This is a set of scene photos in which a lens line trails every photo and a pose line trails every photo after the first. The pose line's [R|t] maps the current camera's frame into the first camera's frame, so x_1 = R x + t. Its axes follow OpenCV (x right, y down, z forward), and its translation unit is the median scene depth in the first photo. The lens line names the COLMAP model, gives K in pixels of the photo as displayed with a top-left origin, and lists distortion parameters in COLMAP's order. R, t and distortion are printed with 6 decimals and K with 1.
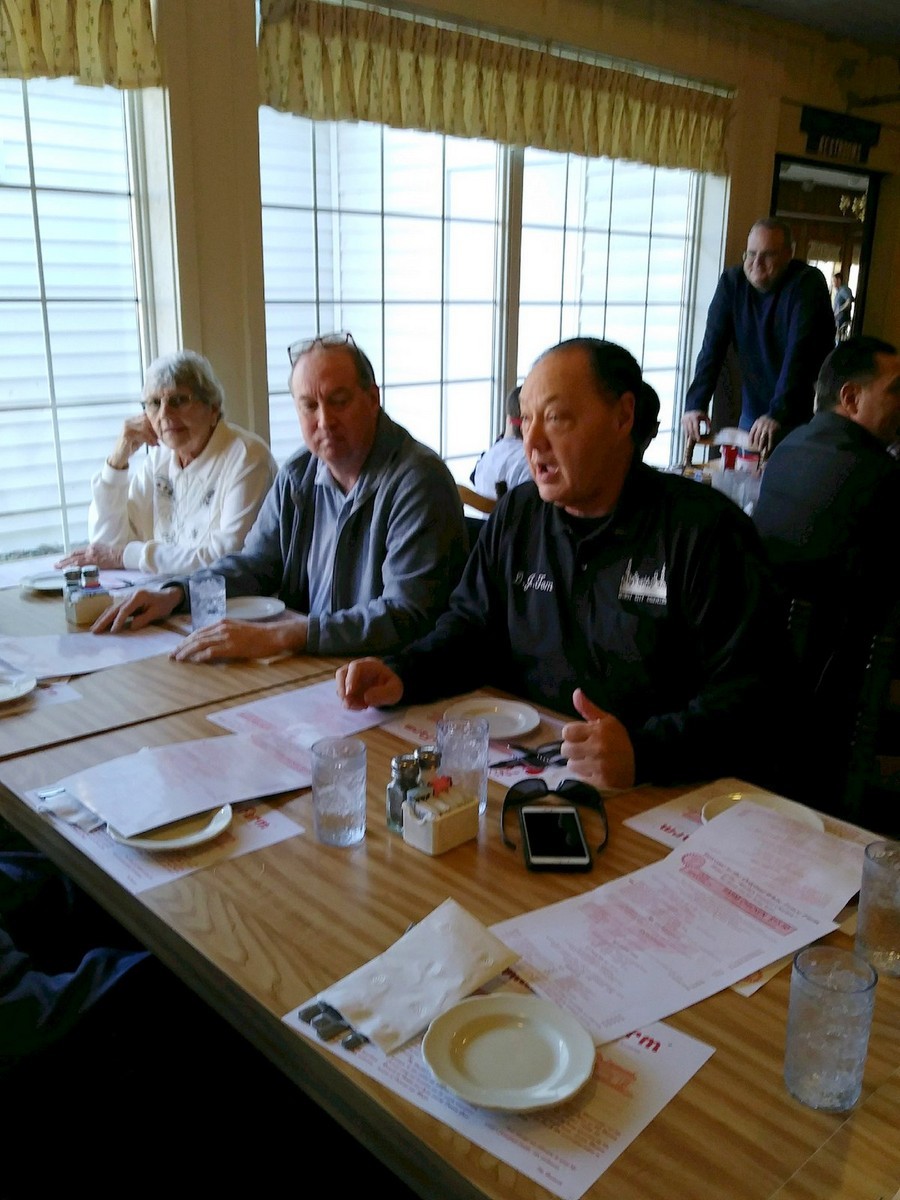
lens RADIAL K [[1067.3, 0, 454.0], [0, 1067.3, 600.9], [0, 0, 1]] dist [-0.005236, -0.005075]
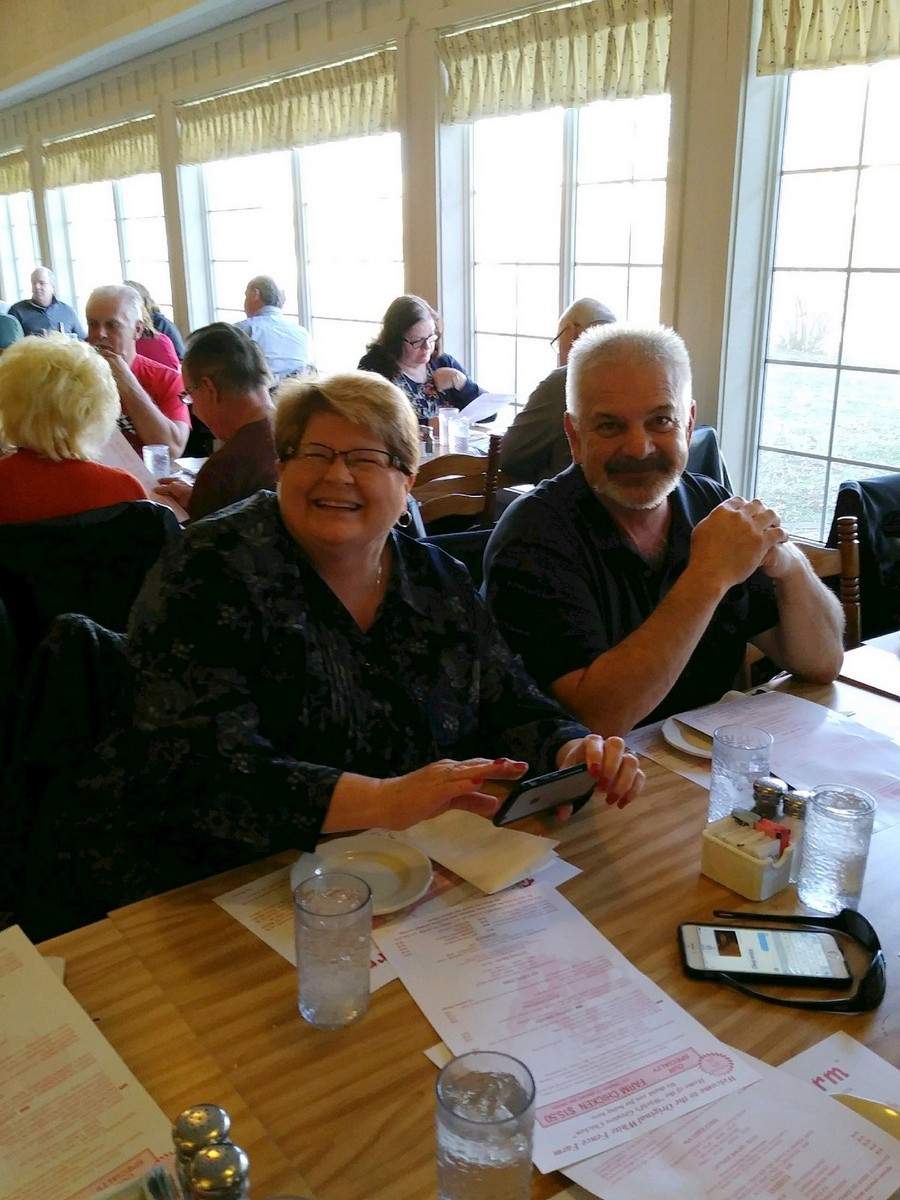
lens RADIAL K [[1067.3, 0, 454.6], [0, 1067.3, 600.5], [0, 0, 1]] dist [-0.005236, -0.005075]
pose [[-0.101581, 0.311654, -0.944750, 0.856757], [-0.268844, 0.905728, 0.327688, -0.232411], [0.957812, 0.287277, -0.008219, 0.789316]]
